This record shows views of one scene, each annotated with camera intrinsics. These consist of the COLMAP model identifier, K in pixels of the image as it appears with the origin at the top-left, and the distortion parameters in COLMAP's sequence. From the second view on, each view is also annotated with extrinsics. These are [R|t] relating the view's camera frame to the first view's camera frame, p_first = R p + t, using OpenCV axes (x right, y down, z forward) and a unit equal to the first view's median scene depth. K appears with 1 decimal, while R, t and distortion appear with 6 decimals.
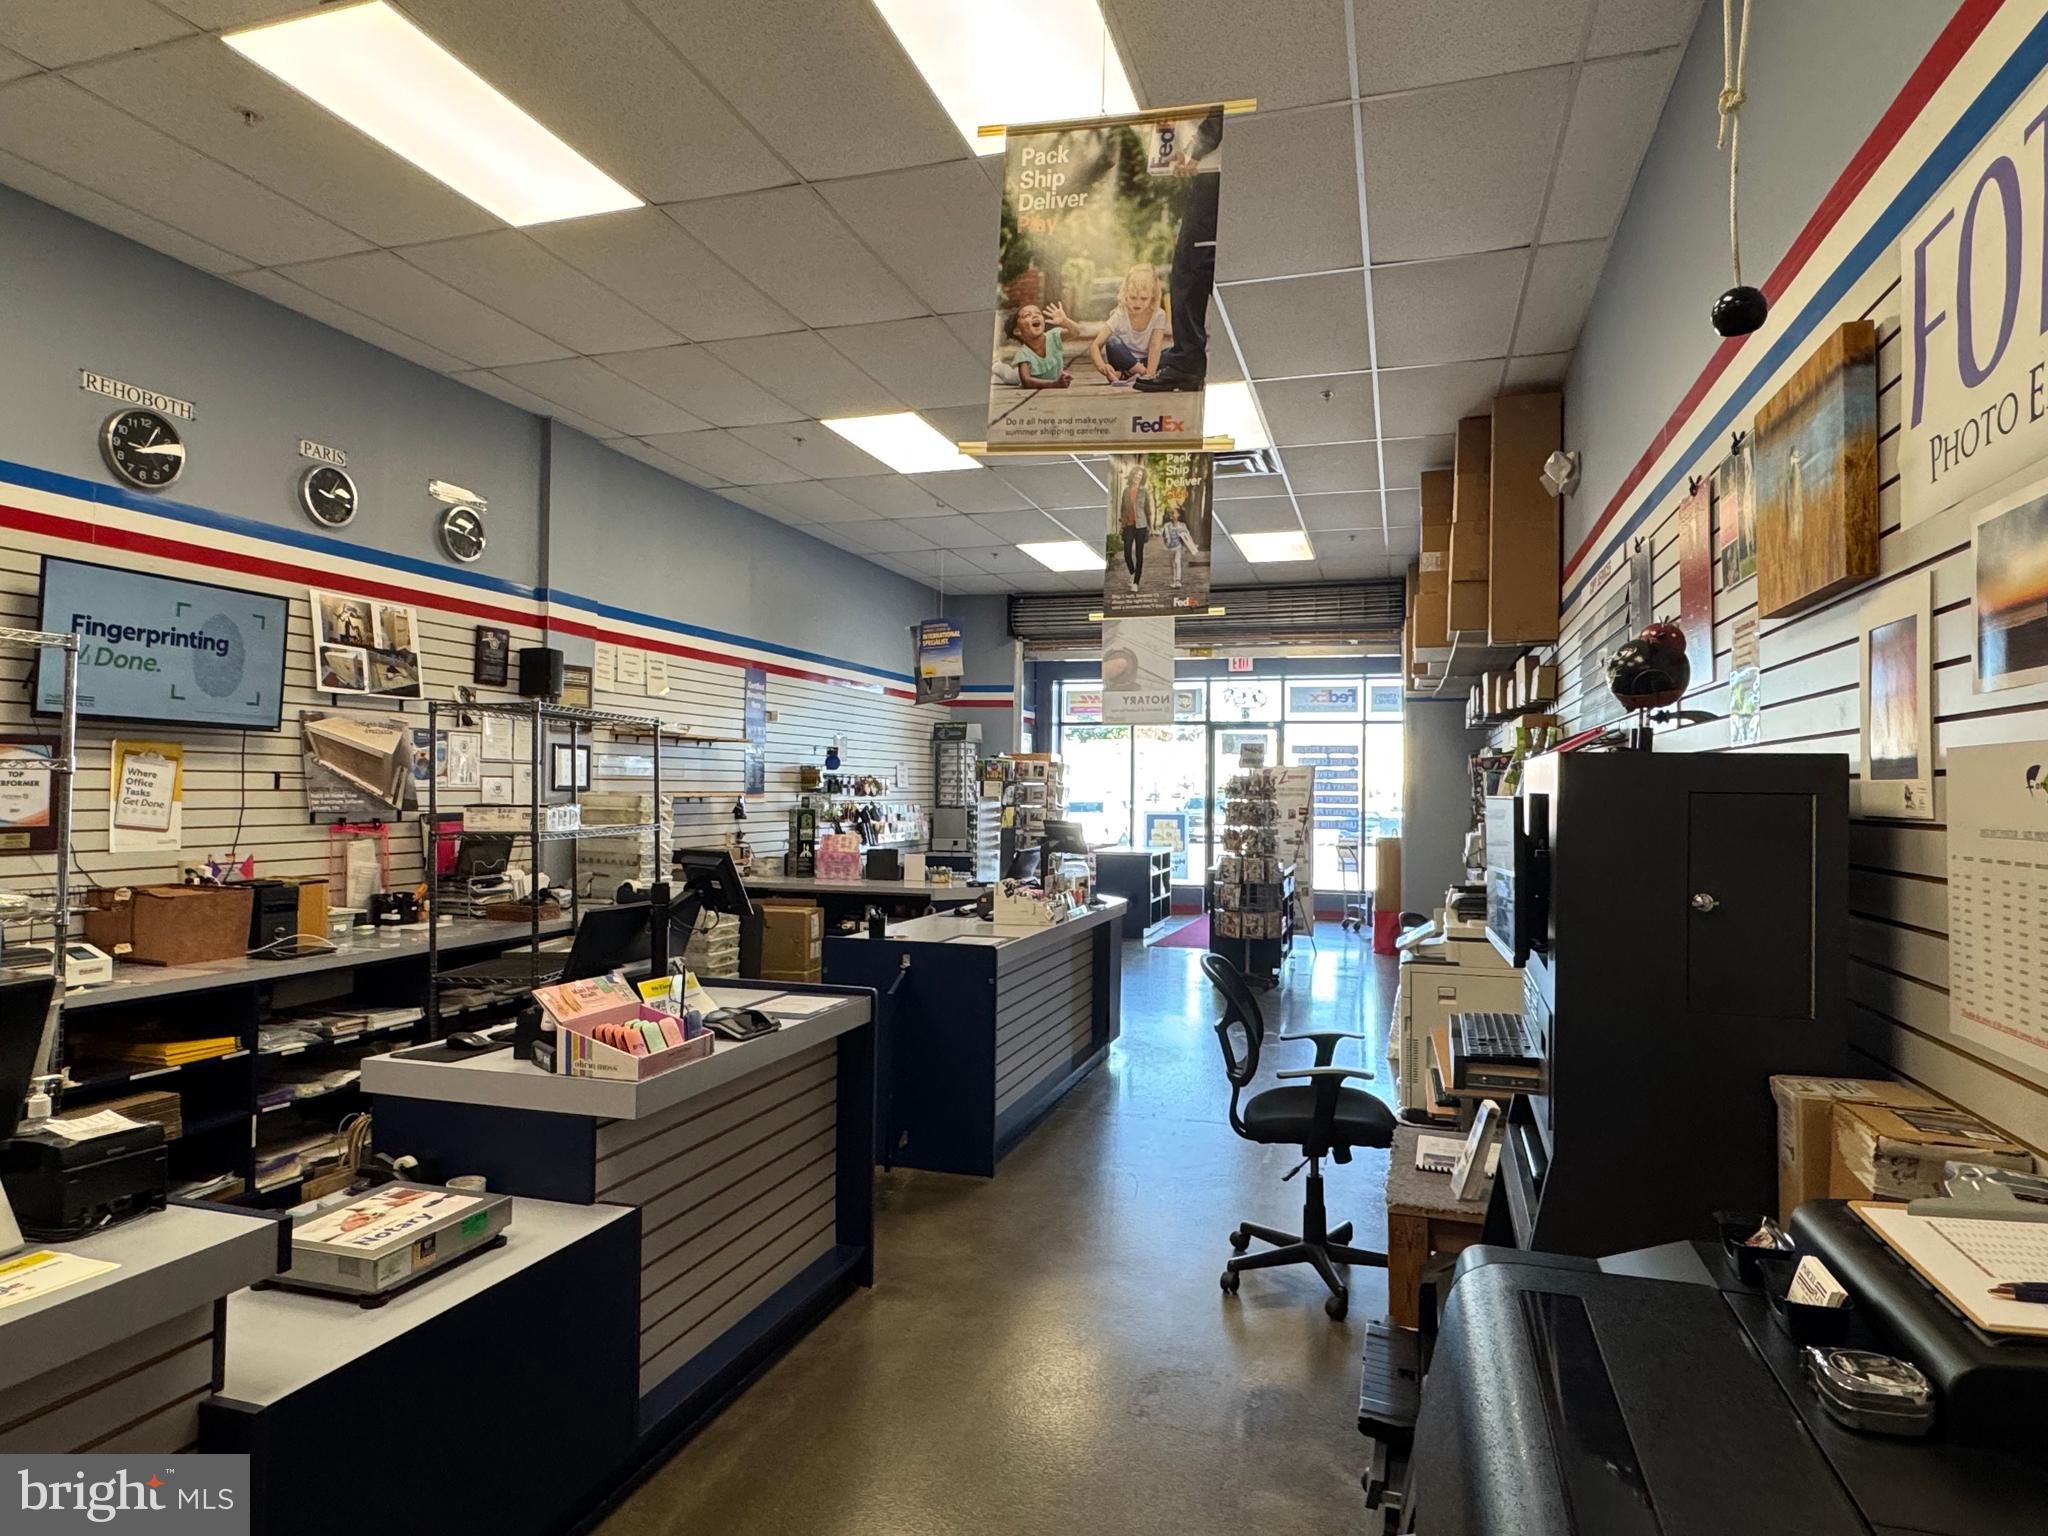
lens RADIAL K [[1203.6, 0, 1025.4], [0, 1203.6, 766.6], [0, 0, 1]] dist [-0.001868, 0.000176]
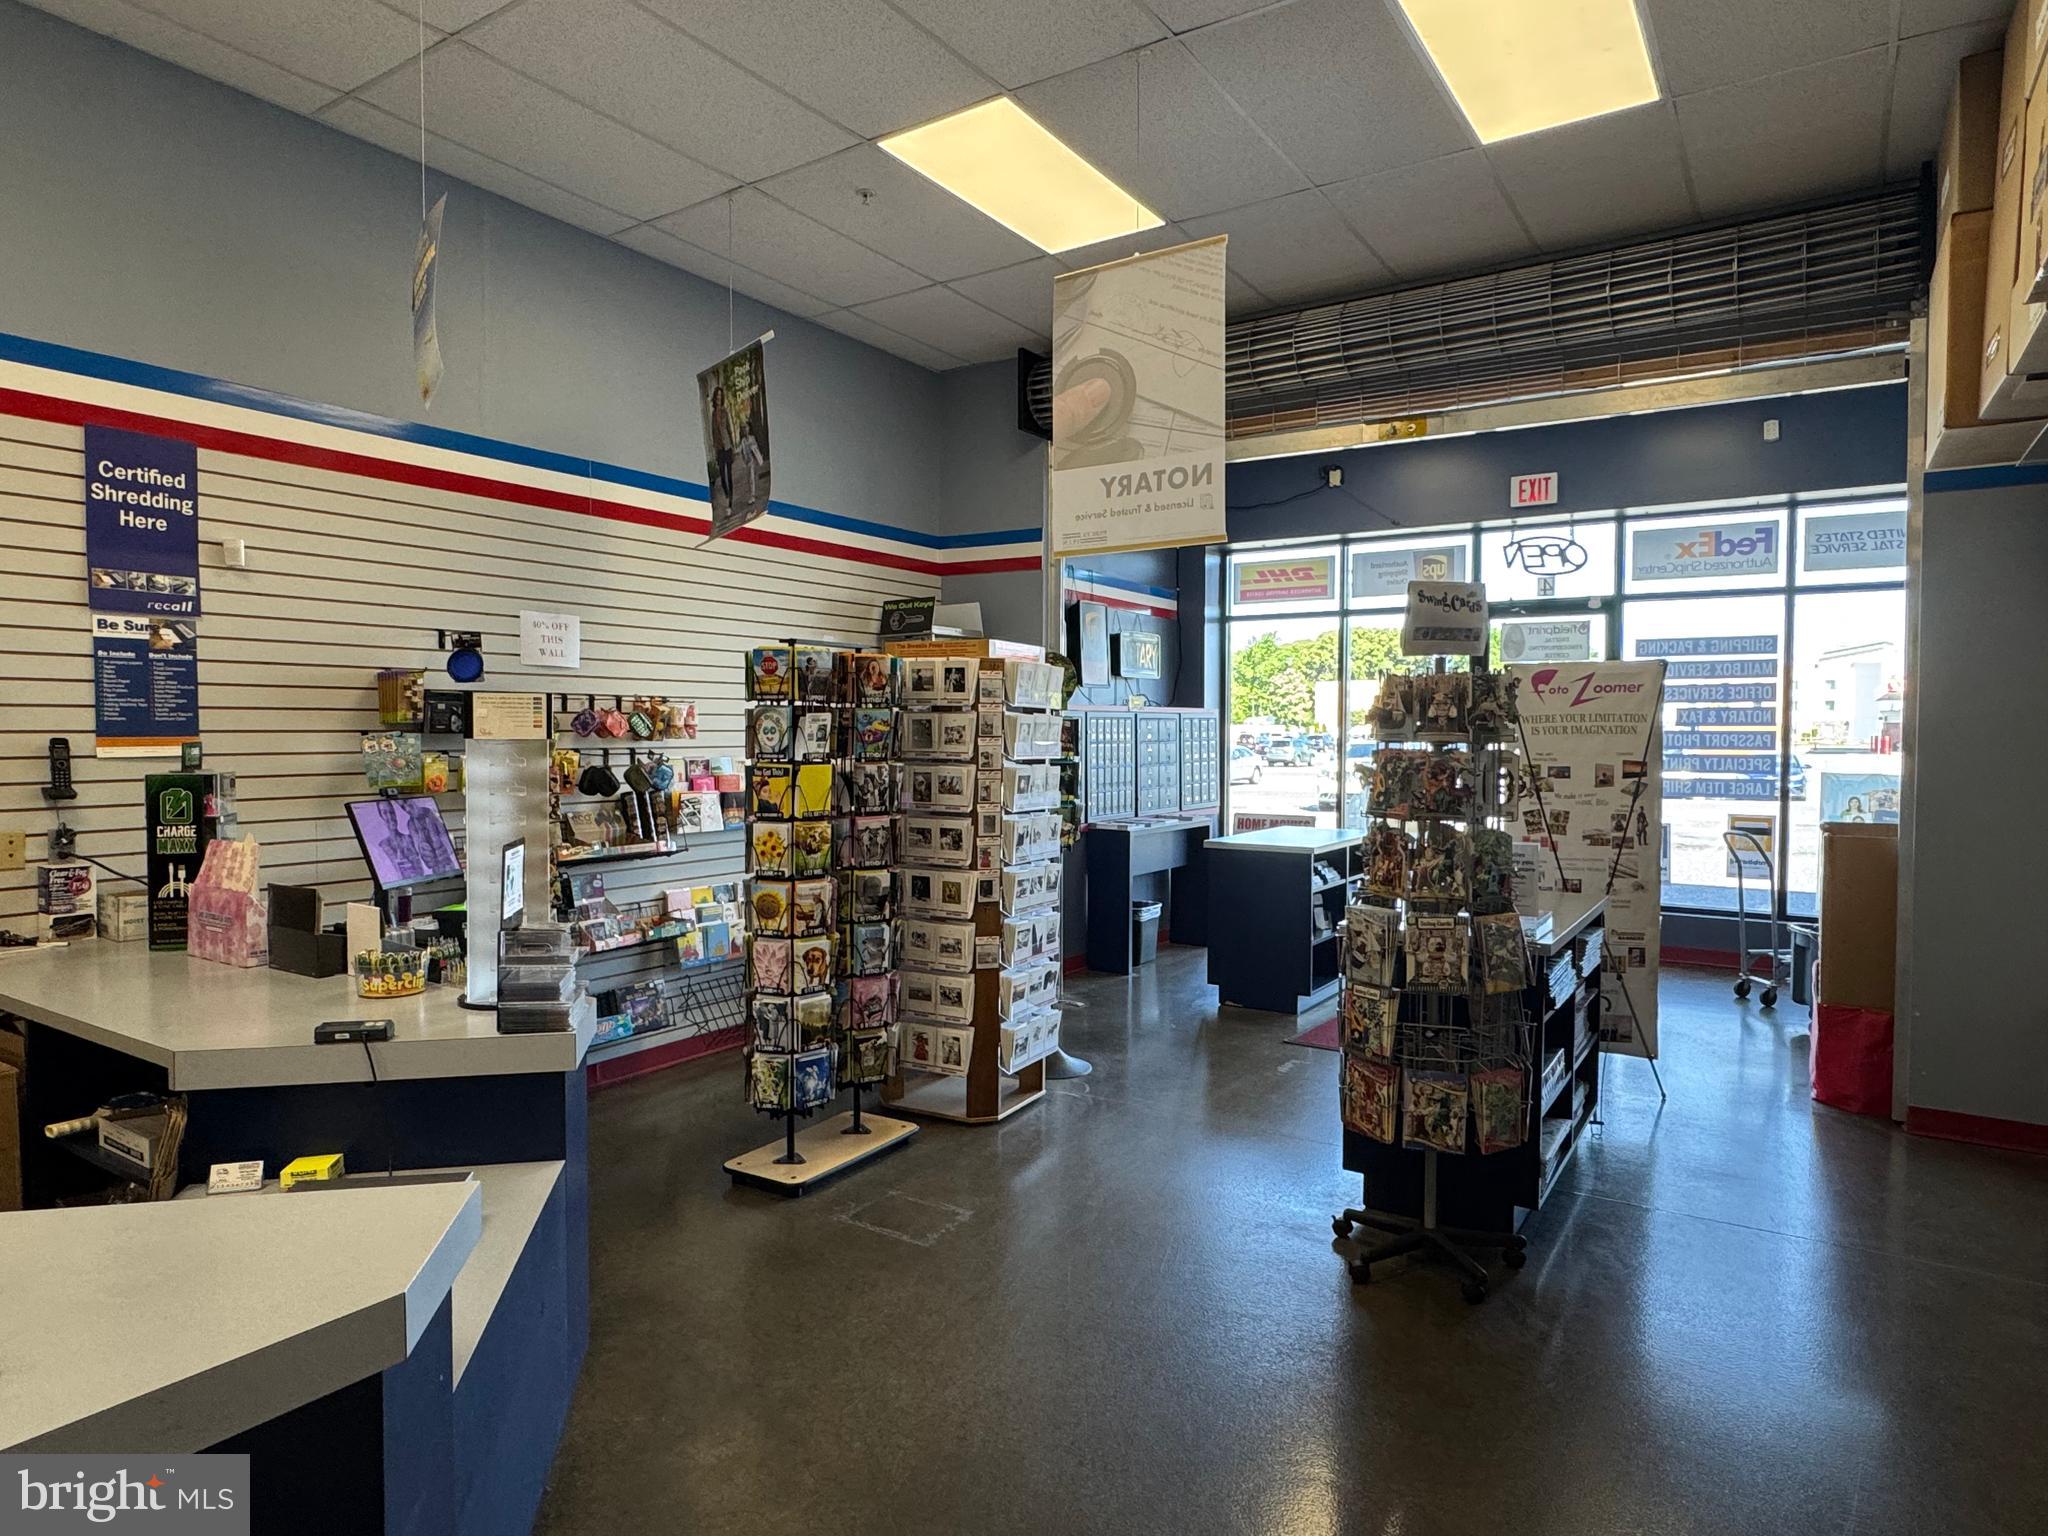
lens RADIAL K [[1203.6, 0, 1026.7], [0, 1203.6, 773.1], [0, 0, 1]] dist [-0.001868, 0.000176]
pose [[0.961082, 0.001552, -0.276259, 0.128383], [0.013092, 0.998605, 0.051155, 0.012640], [0.275953, -0.052781, 0.959721, 0.481157]]
